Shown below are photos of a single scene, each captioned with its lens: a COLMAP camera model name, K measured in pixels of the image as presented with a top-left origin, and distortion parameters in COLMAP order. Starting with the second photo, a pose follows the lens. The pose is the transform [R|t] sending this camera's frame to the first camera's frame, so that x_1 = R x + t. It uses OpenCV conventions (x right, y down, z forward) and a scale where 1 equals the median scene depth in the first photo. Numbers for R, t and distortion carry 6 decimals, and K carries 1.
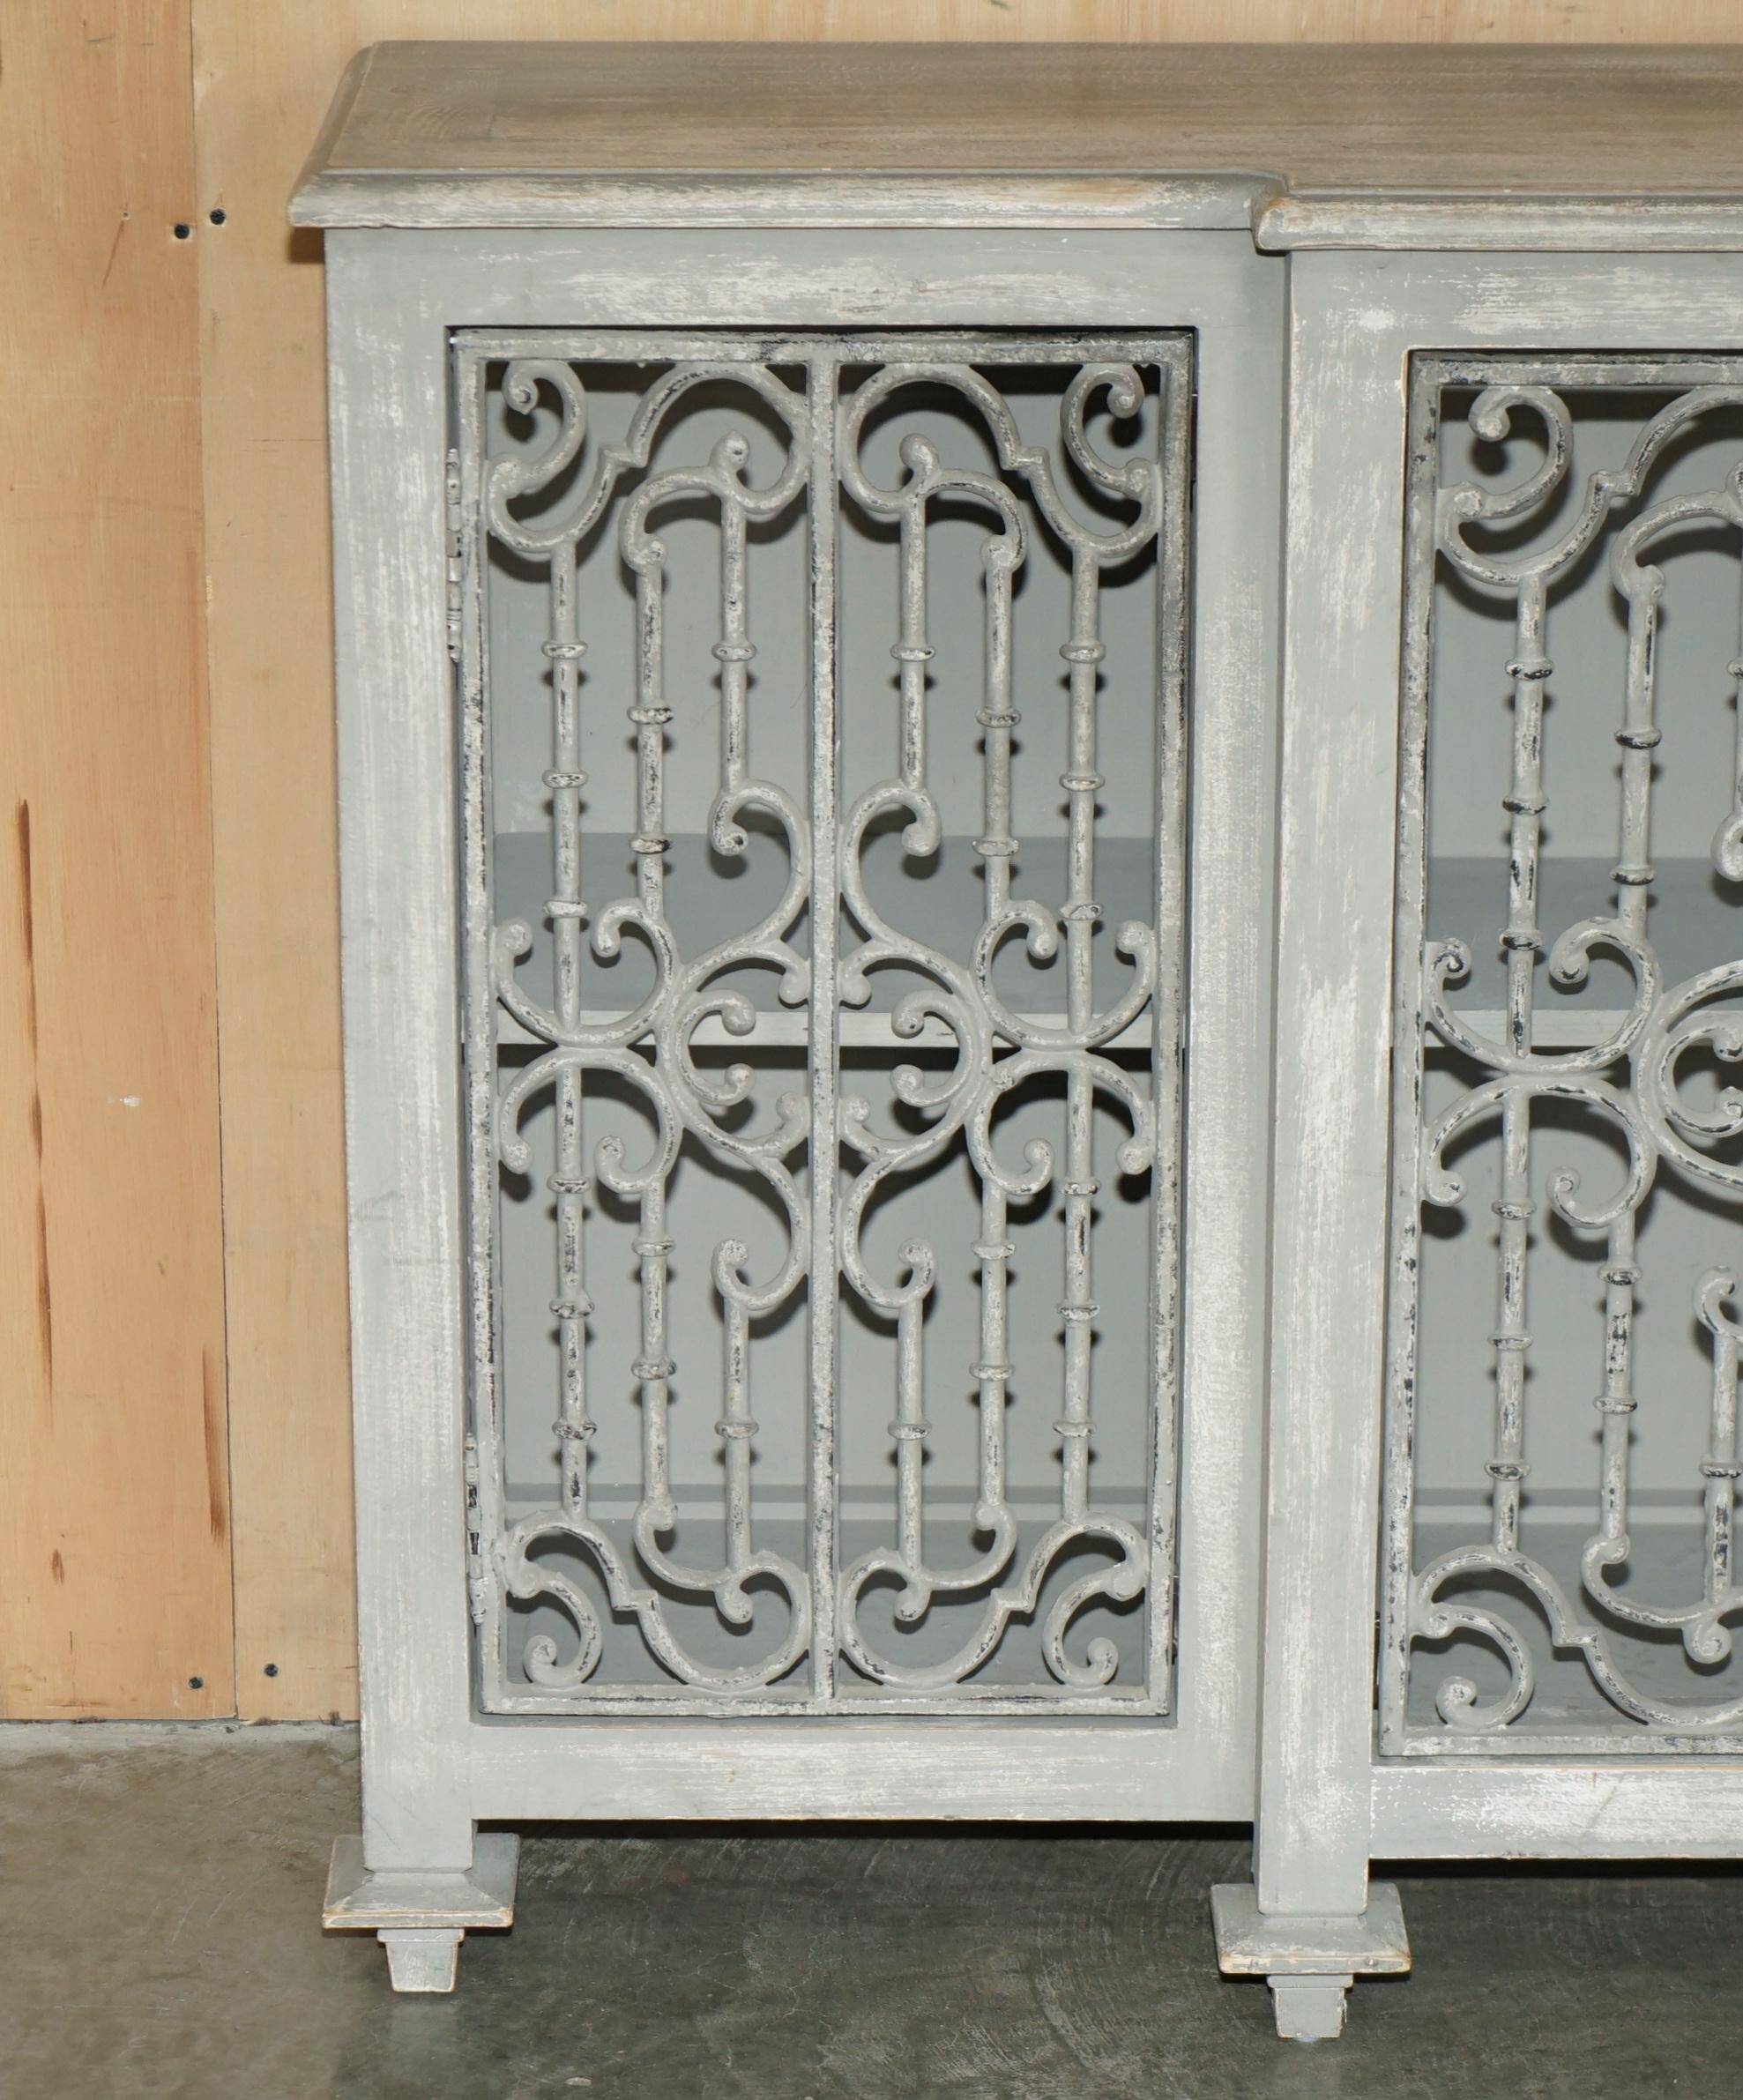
lens RADIAL K [[6688.5, 0, 927.3], [0, 6688.5, 1170.0], [0, 0, 1]] dist [-0.058242, 0.000000]
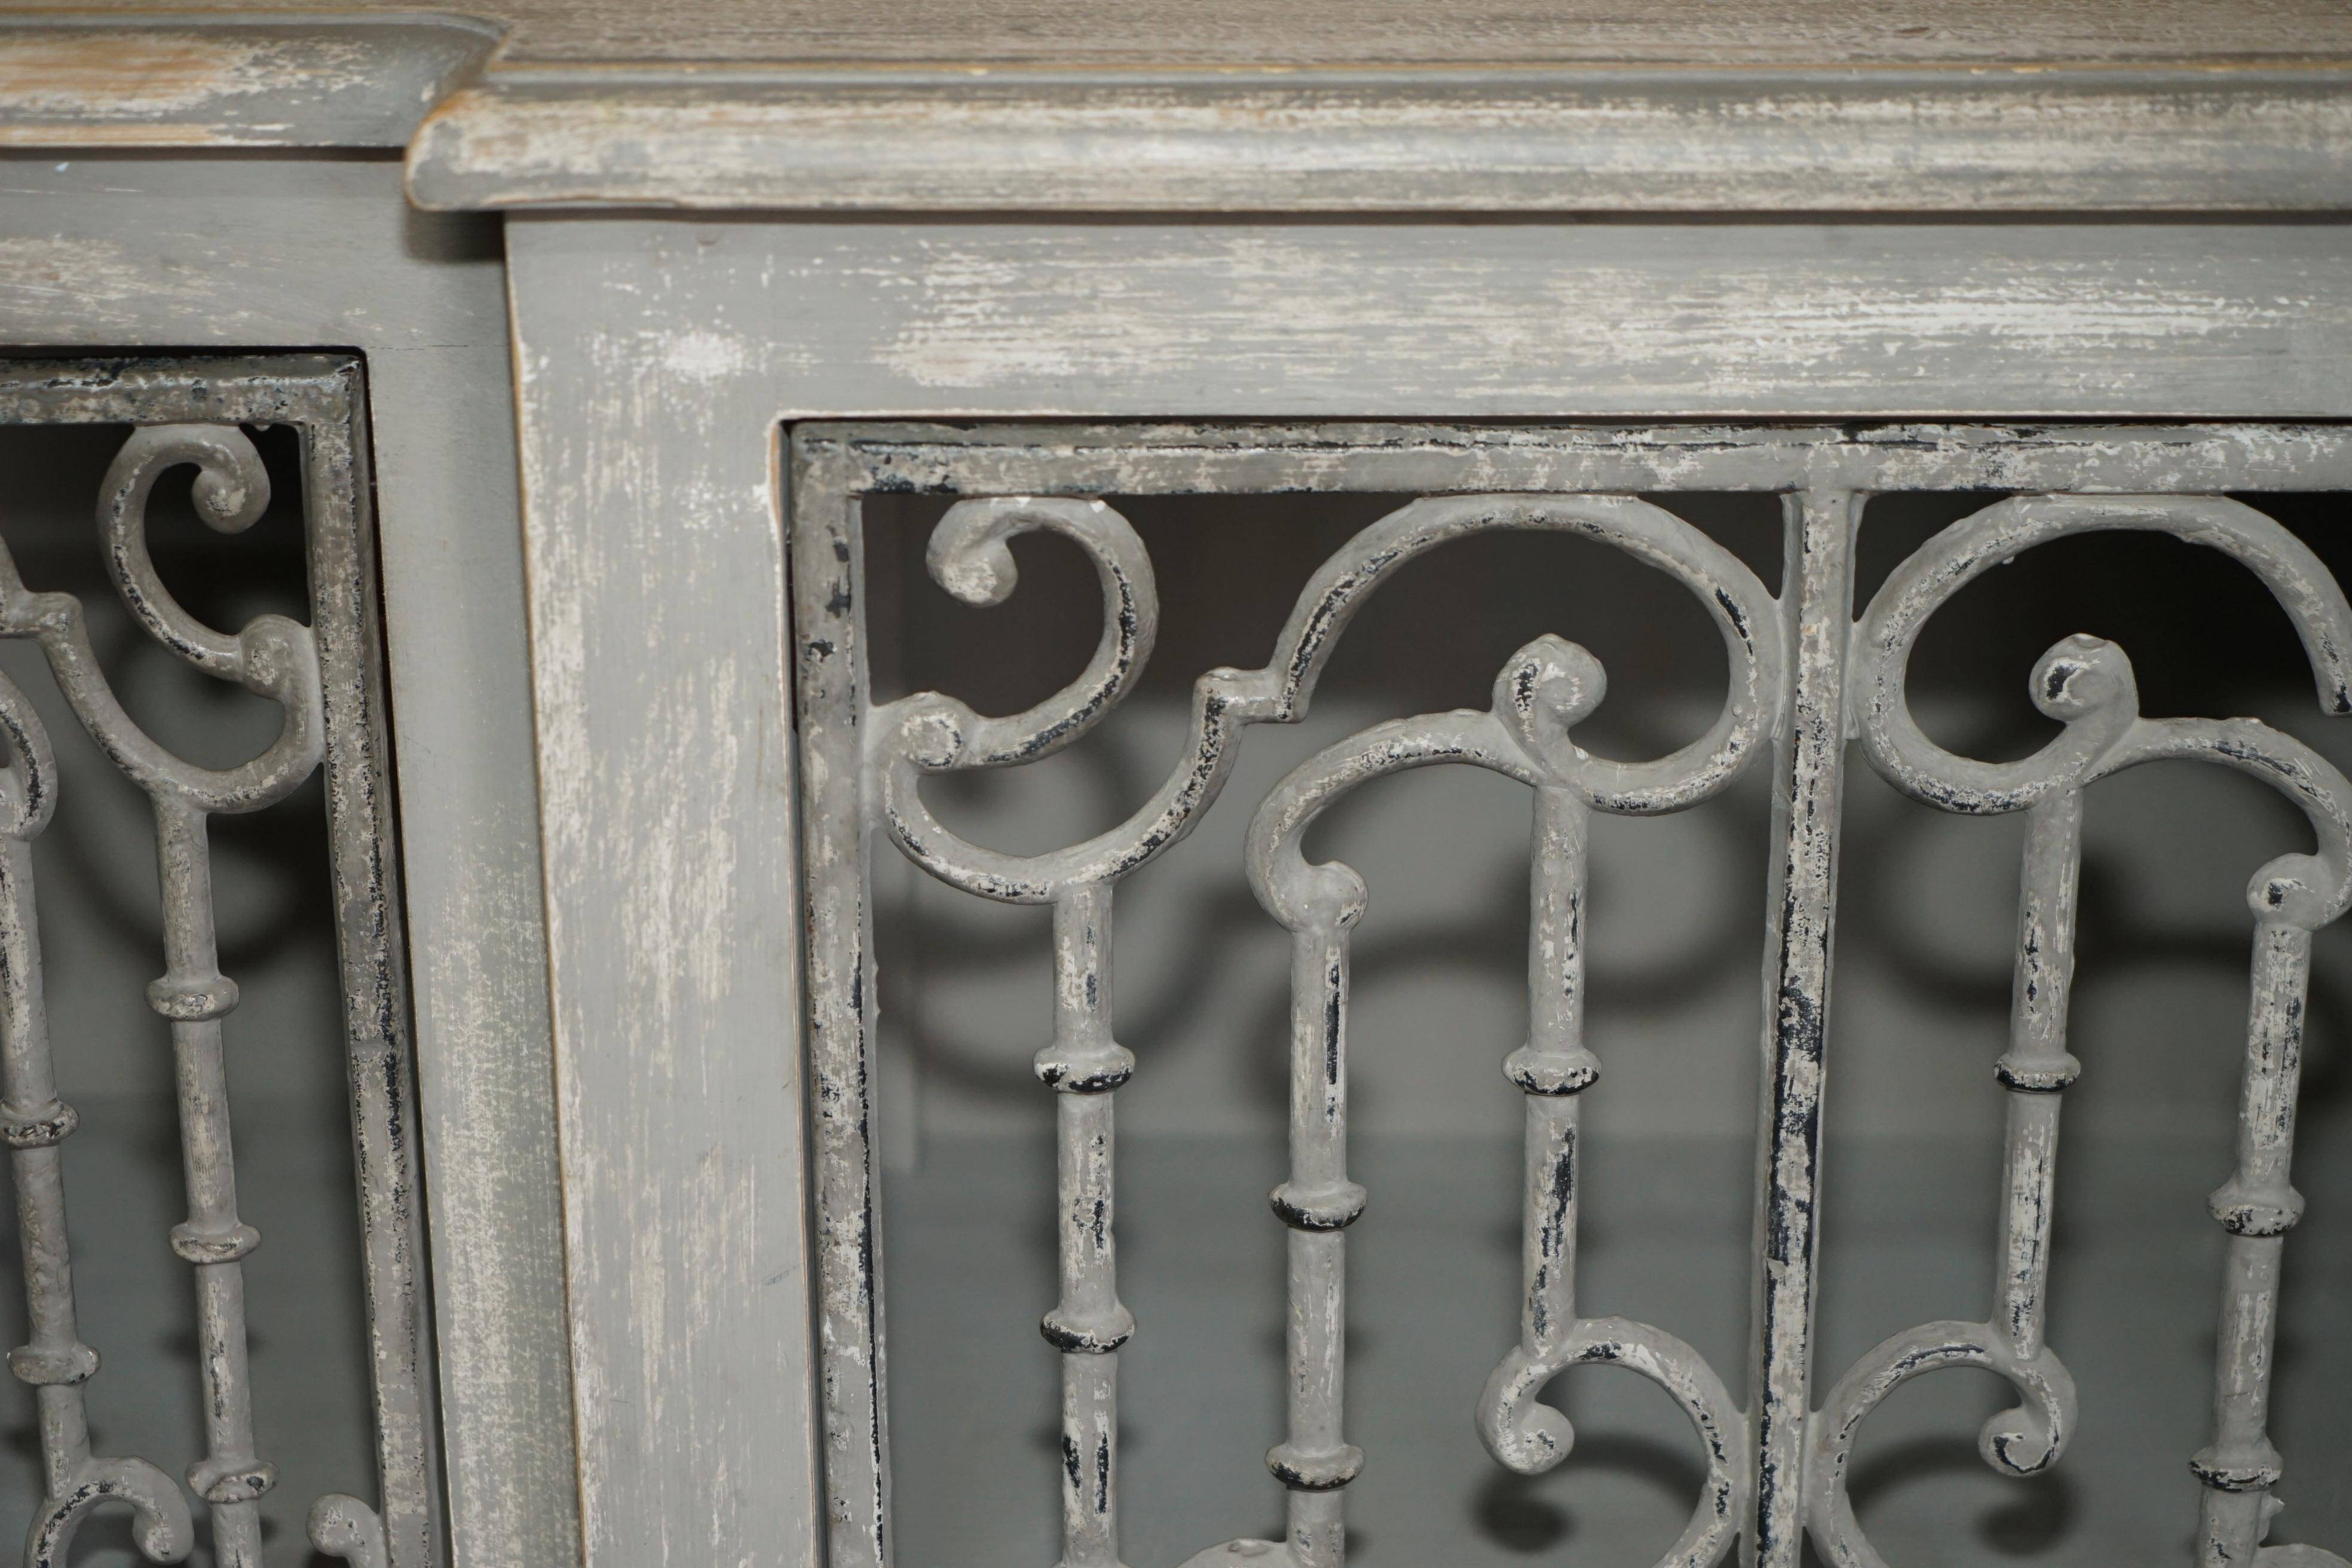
lens RADIAL K [[4795.1, 0, 1175.6], [0, 4795.1, 792.7], [0, 0, 1]] dist [-0.037114, 0.000000]
pose [[0.999937, 0.000538, -0.011222, 0.098507], [0.000122, 0.998277, 0.058672, -0.112106], [0.011234, -0.058670, 0.998214, 0.649701]]
